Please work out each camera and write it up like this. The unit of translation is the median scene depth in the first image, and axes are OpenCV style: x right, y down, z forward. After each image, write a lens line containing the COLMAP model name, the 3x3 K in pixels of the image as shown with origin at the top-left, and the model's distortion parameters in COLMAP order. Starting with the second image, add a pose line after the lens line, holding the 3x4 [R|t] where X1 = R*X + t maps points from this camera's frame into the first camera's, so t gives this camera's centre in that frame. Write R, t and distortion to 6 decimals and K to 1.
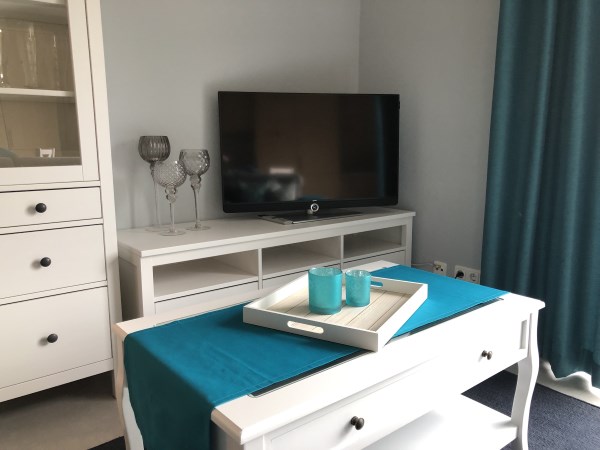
lens RADIAL K [[487.4, 0, 300.0], [0, 487.4, 225.0], [0, 0, 1]] dist [0.032878, -0.035864]
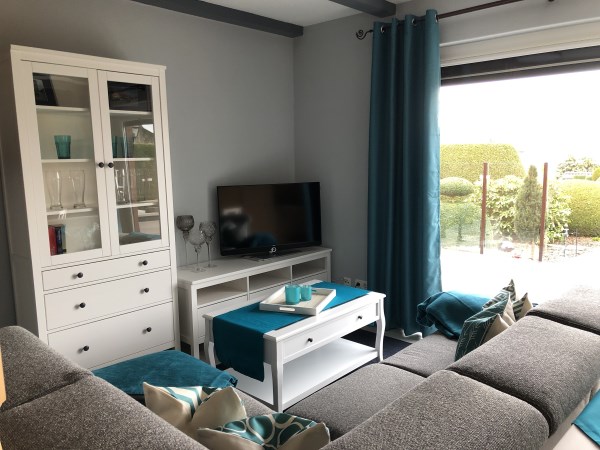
lens RADIAL K [[487.4, 0, 300.0], [0, 487.4, 225.0], [0, 0, 1]] dist [0.032878, -0.035864]
pose [[0.987710, -0.036886, 0.151883, -0.181746], [0.041872, 0.998680, -0.029760, -0.091178], [-0.150584, 0.035754, 0.987950, -0.942194]]
